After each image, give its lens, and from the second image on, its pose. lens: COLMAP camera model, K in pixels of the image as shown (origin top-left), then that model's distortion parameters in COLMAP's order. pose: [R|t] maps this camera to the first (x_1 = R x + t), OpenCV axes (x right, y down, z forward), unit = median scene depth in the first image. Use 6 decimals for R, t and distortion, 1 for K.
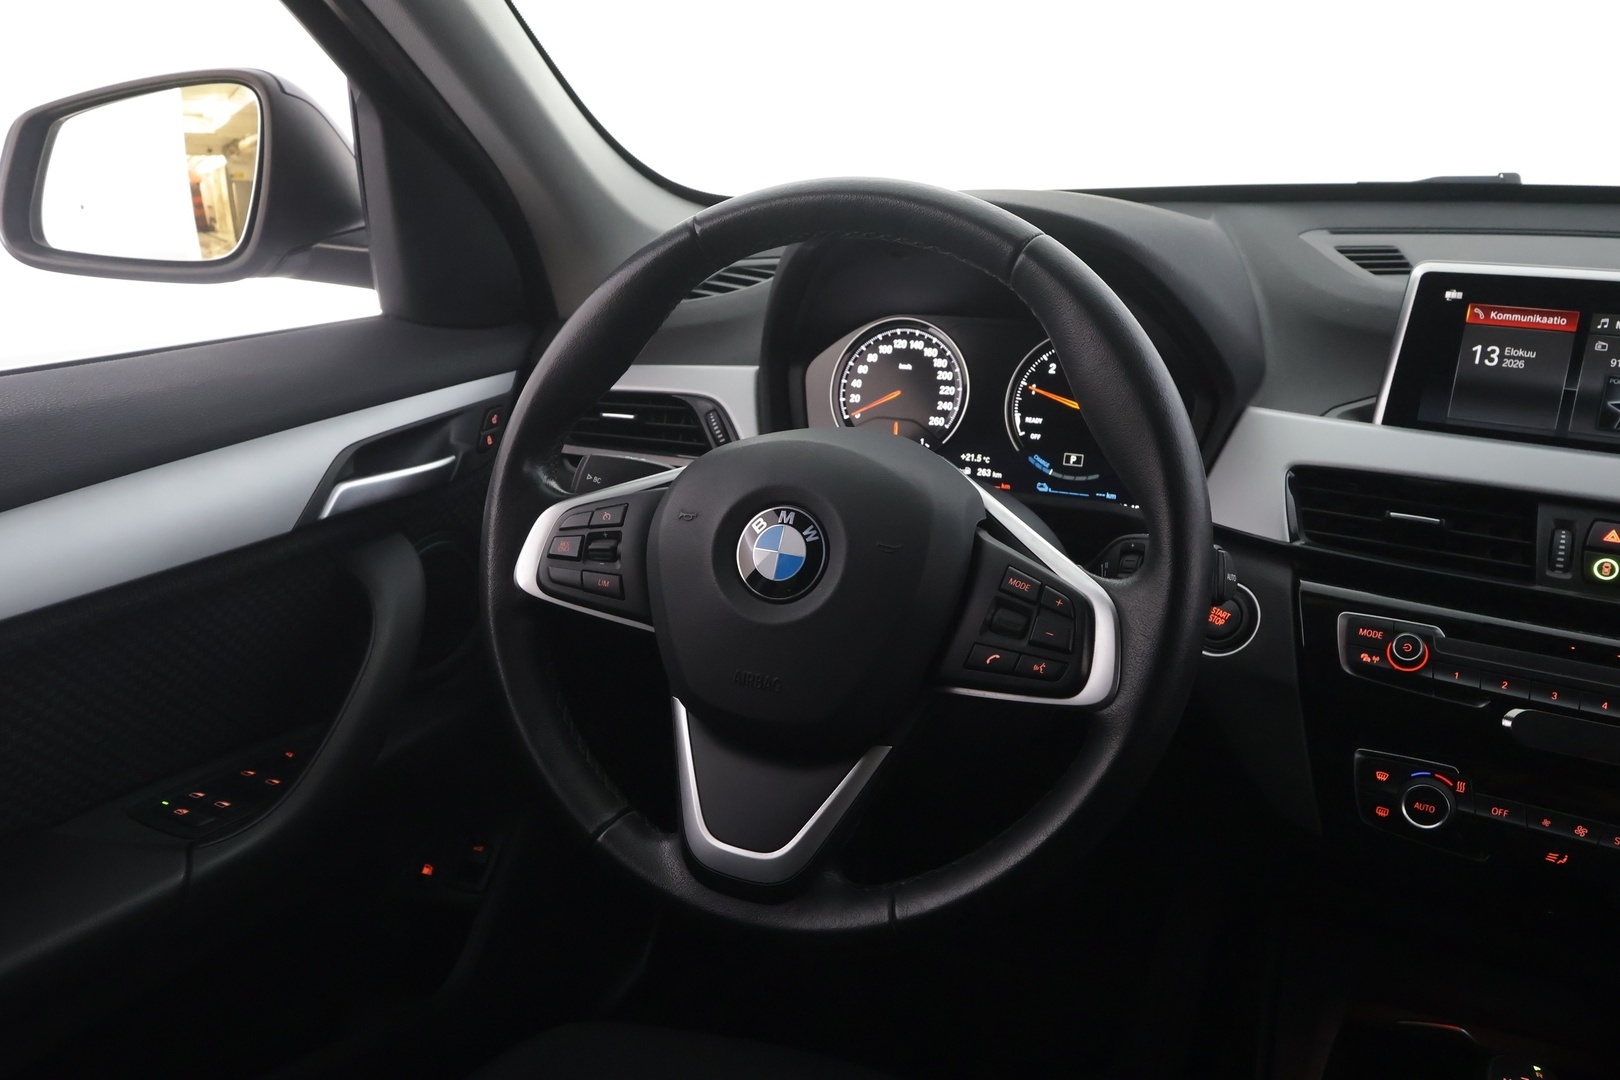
lens RADIAL K [[1265.7, 0, 809.2], [0, 1265.7, 544.8], [0, 0, 1]] dist [-0.003520, 0.007933]
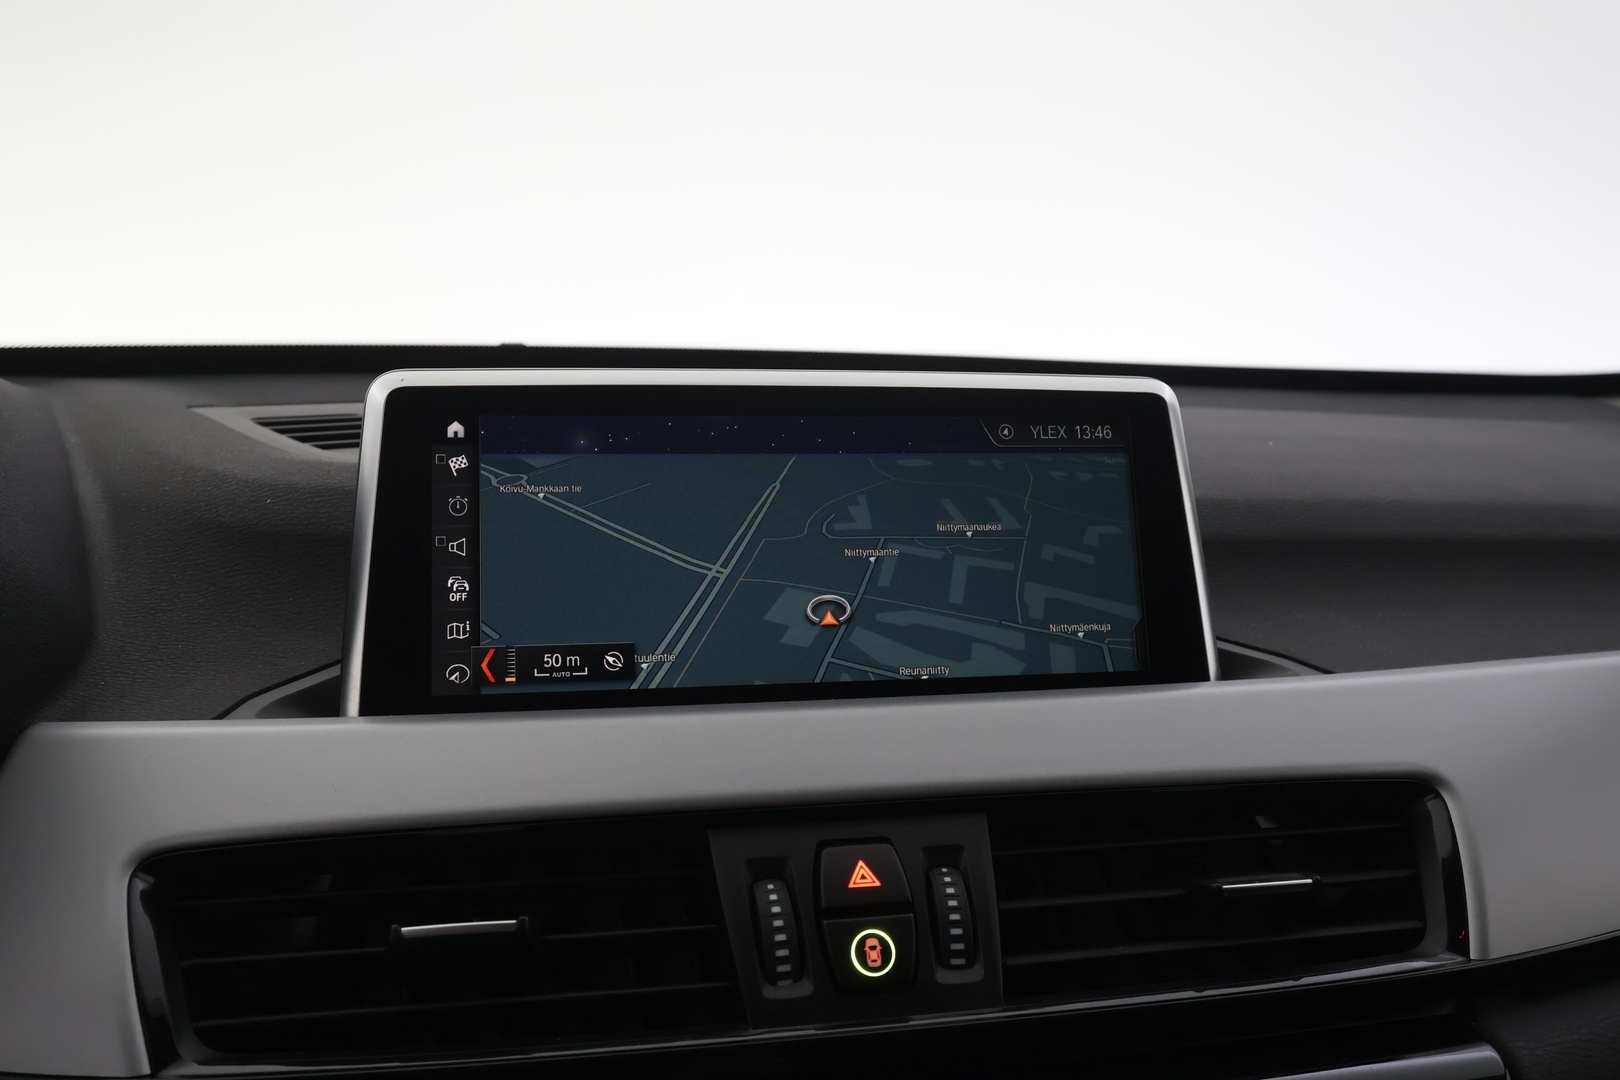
lens RADIAL K [[1265.7, 0, 807.9], [0, 1265.7, 543.1], [0, 0, 1]] dist [-0.003520, 0.007933]
pose [[0.753251, -0.060378, 0.654956, 0.303496], [0.224595, 0.959536, -0.169845, -0.045282], [-0.618199, 0.275035, 0.736332, 0.596445]]
